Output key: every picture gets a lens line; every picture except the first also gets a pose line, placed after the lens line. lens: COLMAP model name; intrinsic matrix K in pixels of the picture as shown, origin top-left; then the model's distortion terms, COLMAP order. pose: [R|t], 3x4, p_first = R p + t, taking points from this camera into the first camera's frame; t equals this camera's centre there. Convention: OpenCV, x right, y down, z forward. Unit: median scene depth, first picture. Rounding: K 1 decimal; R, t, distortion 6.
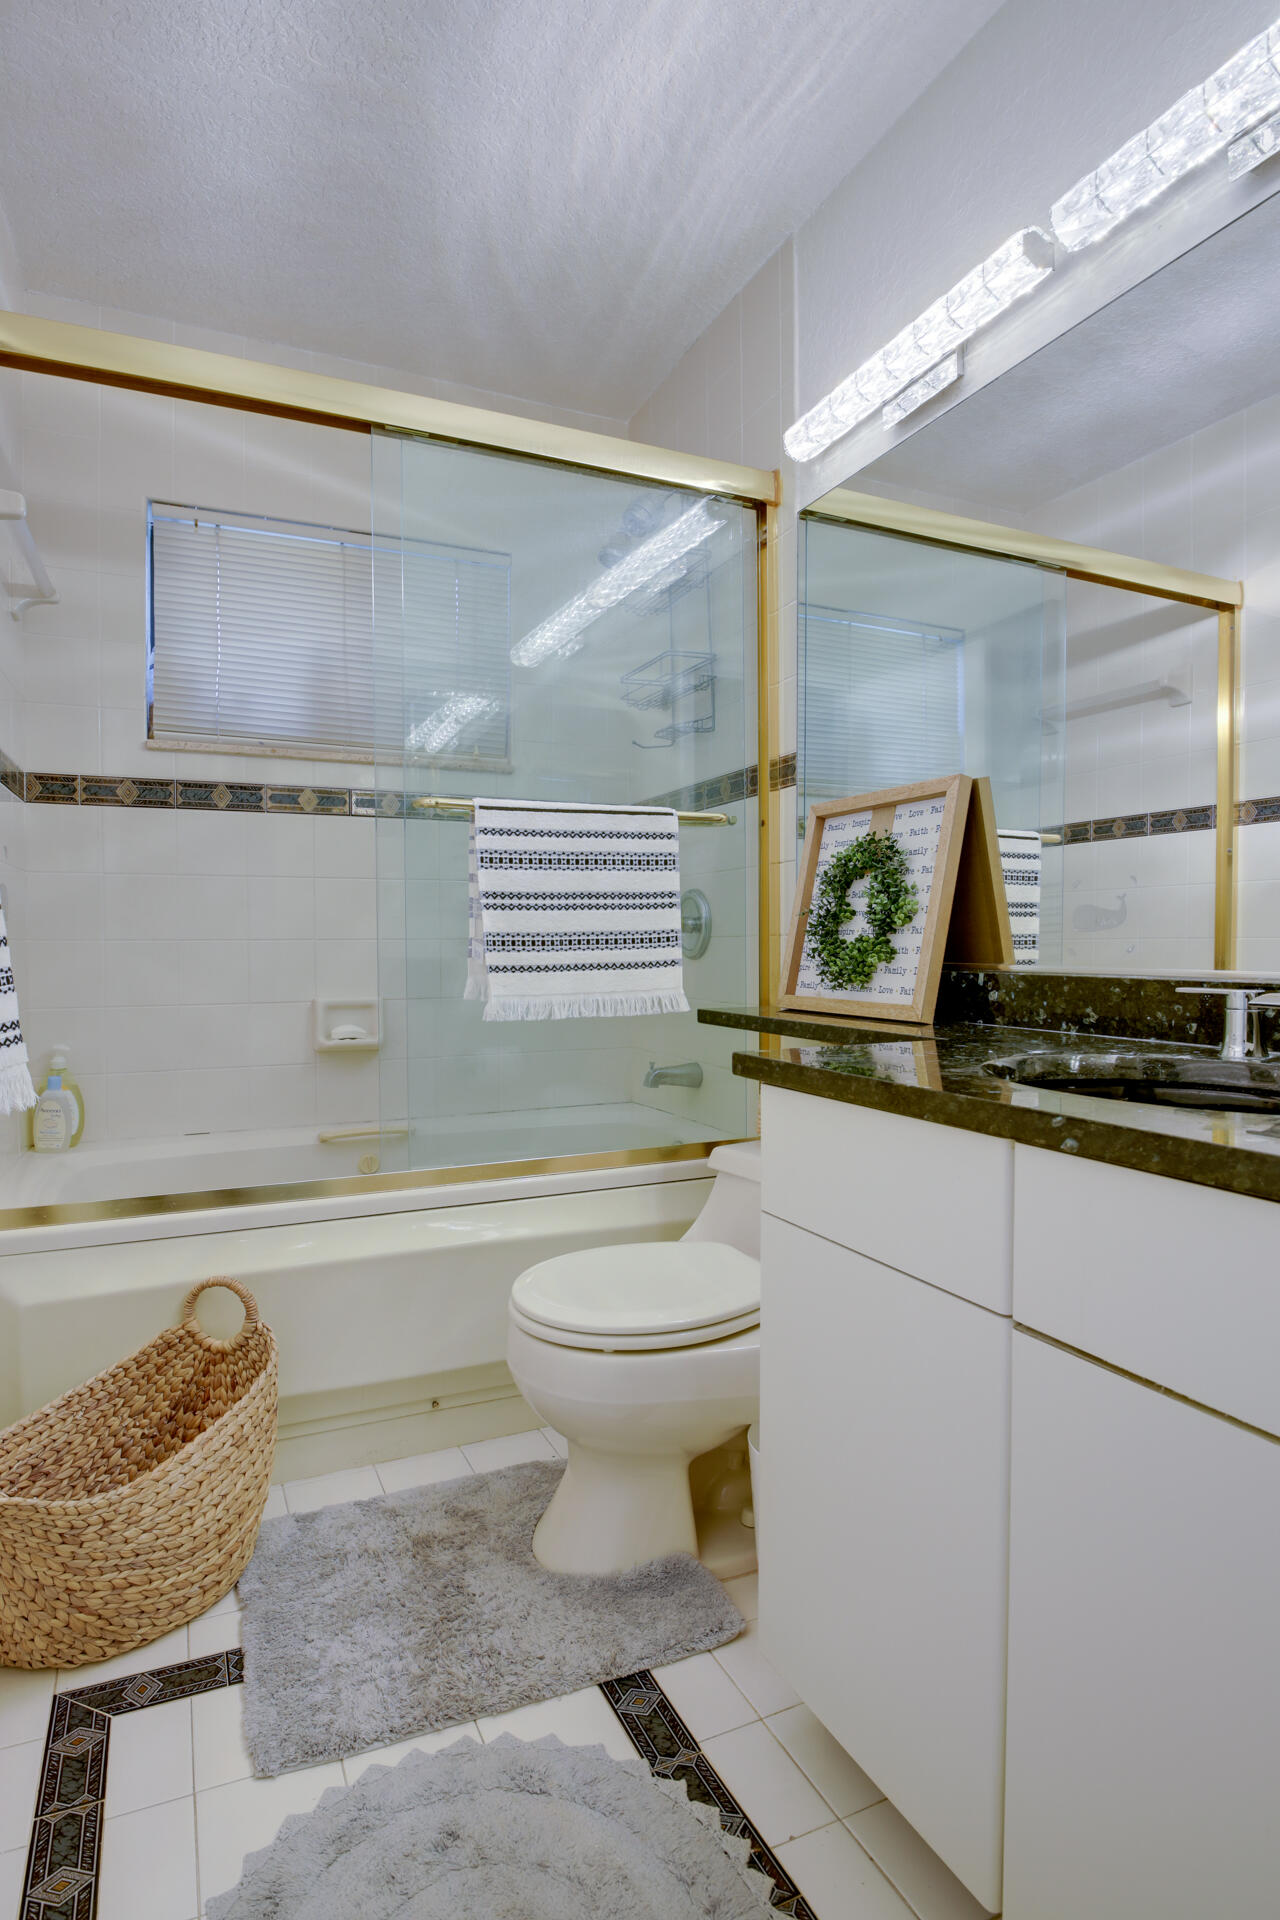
lens RADIAL K [[963.8, 0, 636.2], [0, 963.8, 957.7], [0, 0, 1]] dist [-0.026696, -0.005810]
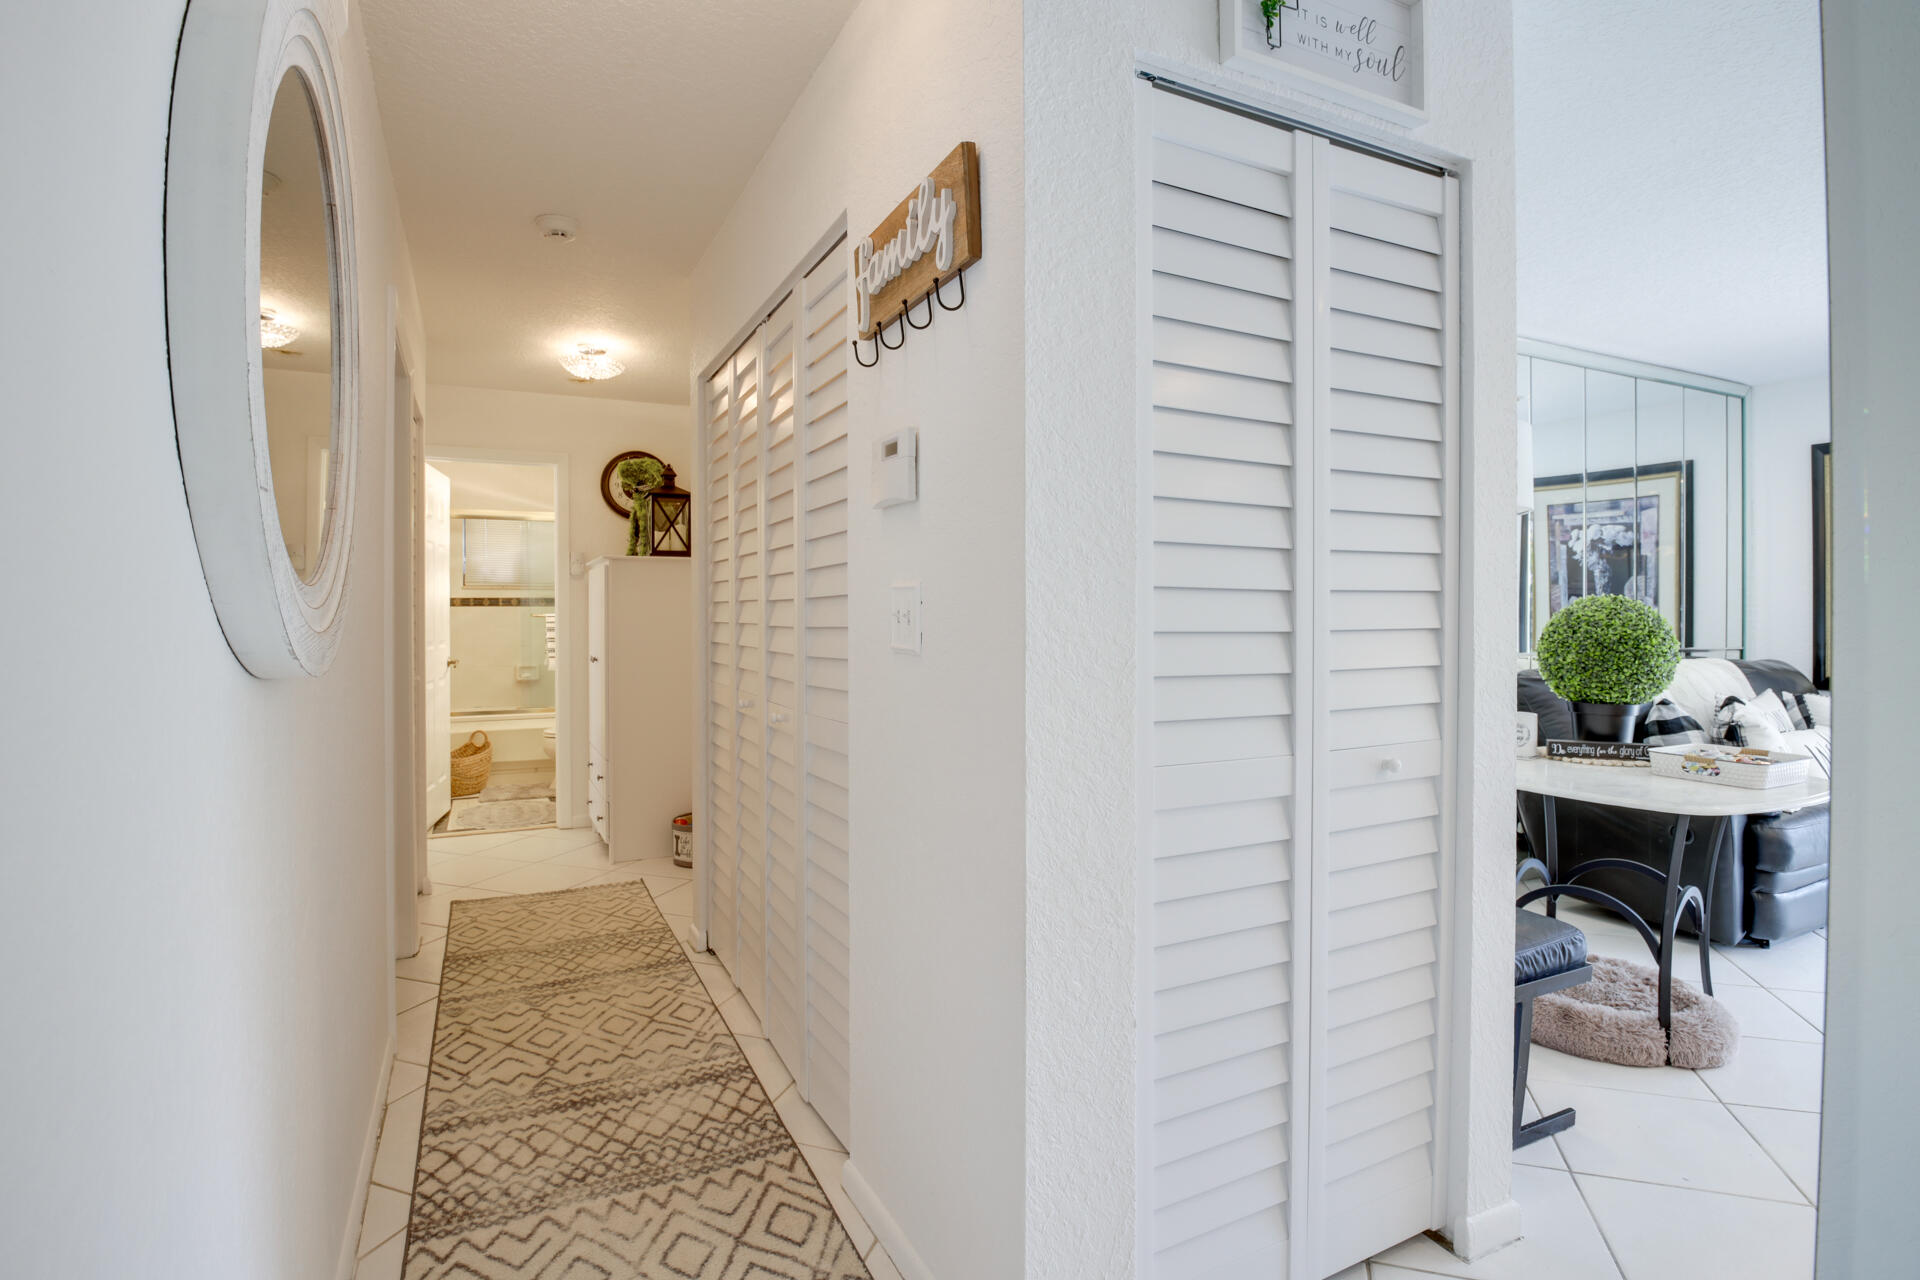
lens RADIAL K [[963.8, 0, 965.9], [0, 963.8, 606.1], [0, 0, 1]] dist [-0.026696, -0.005810]
pose [[0.999766, 0.004888, 0.021051, 1.104218], [-0.004419, 0.999741, -0.022309, -0.089481], [-0.021154, 0.022211, 0.999529, -2.233934]]
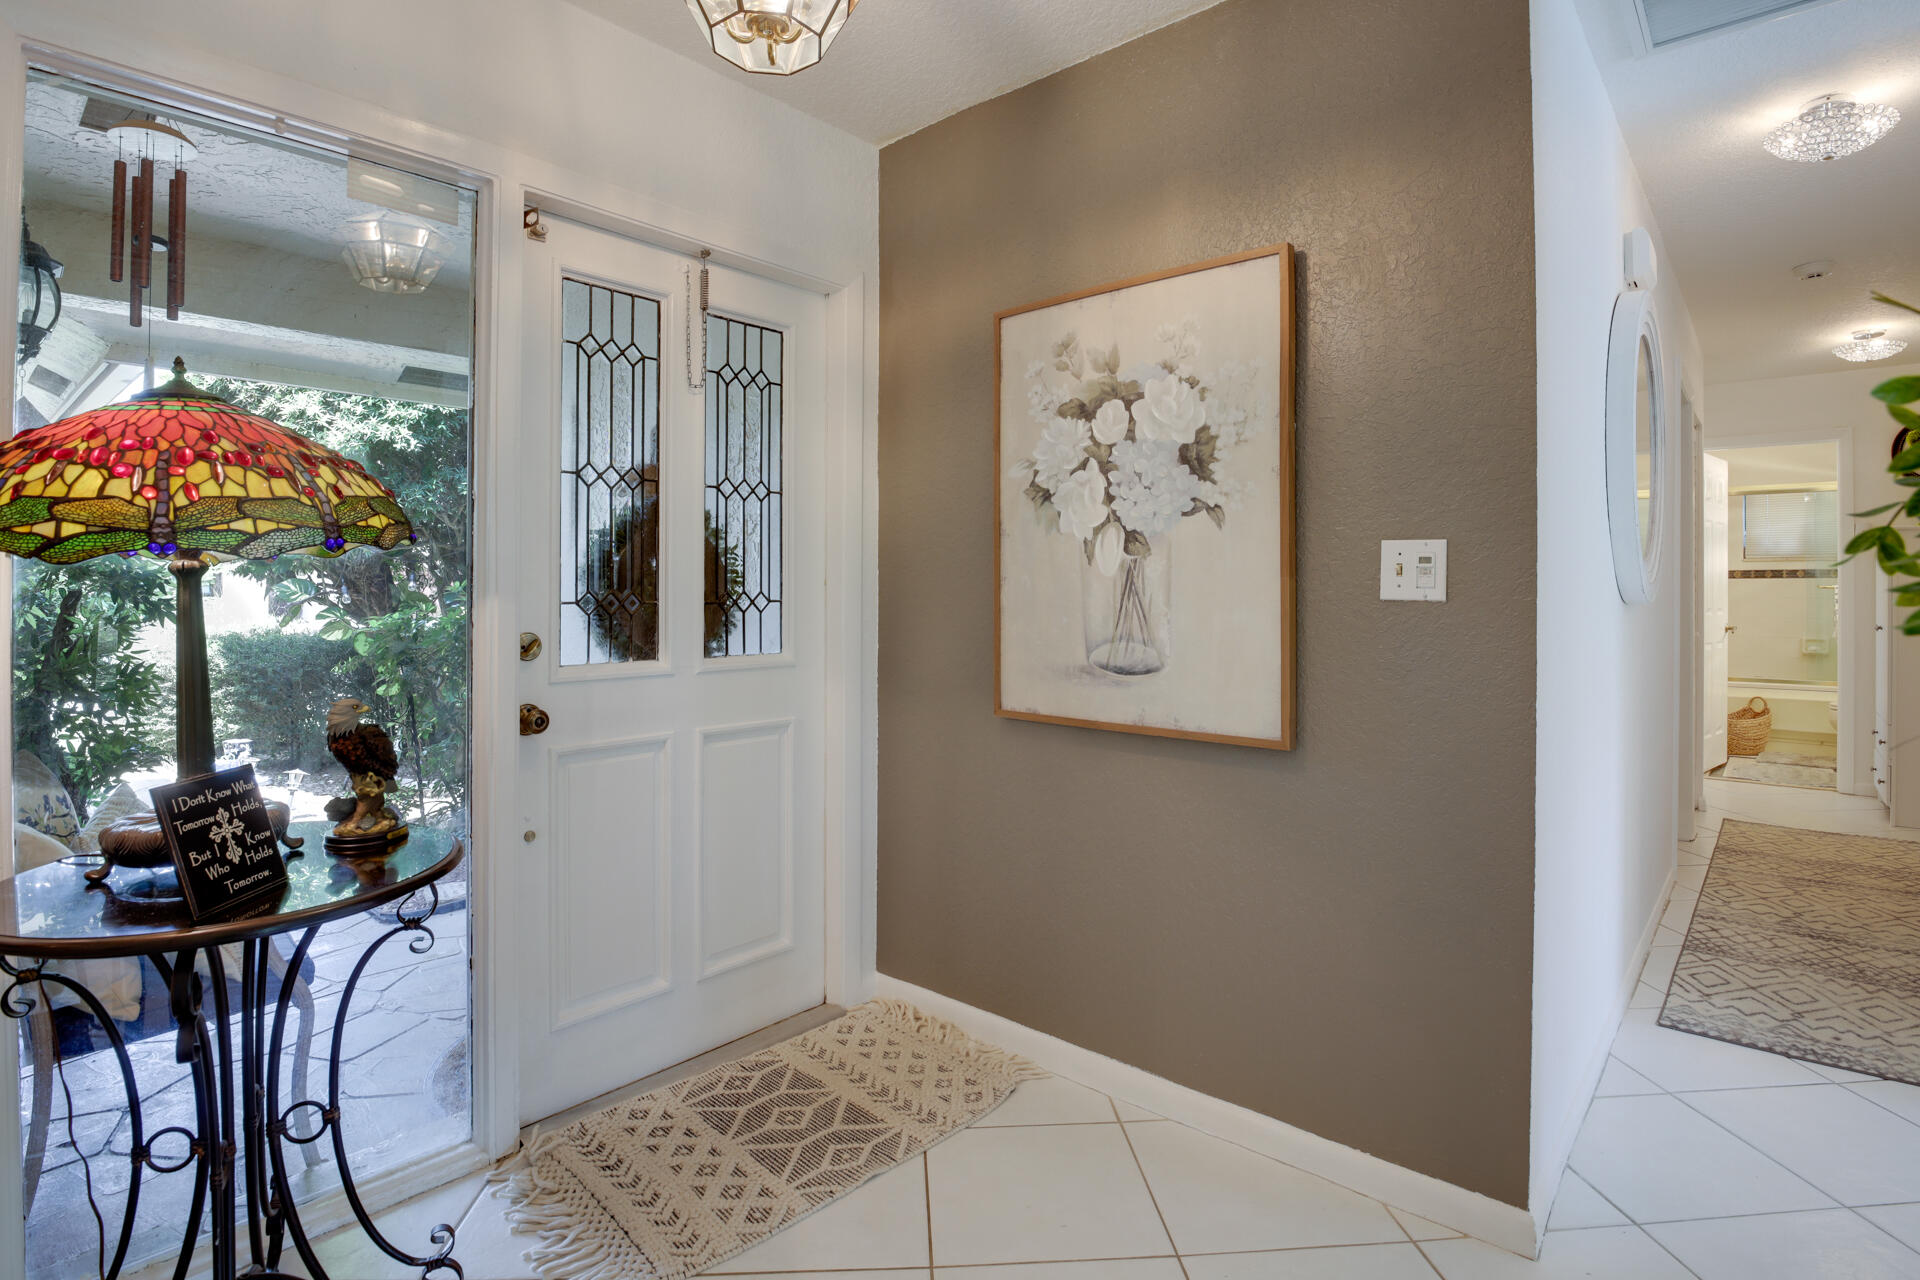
lens RADIAL K [[963.8, 0, 965.9], [0, 963.8, 606.1], [0, 0, 1]] dist [-0.026696, -0.005810]
pose [[0.402555, 0.018704, -0.915205, 1.406988], [-0.013375, 0.999805, 0.014550, -0.068426], [0.915298, 0.006383, 0.402726, -2.796512]]
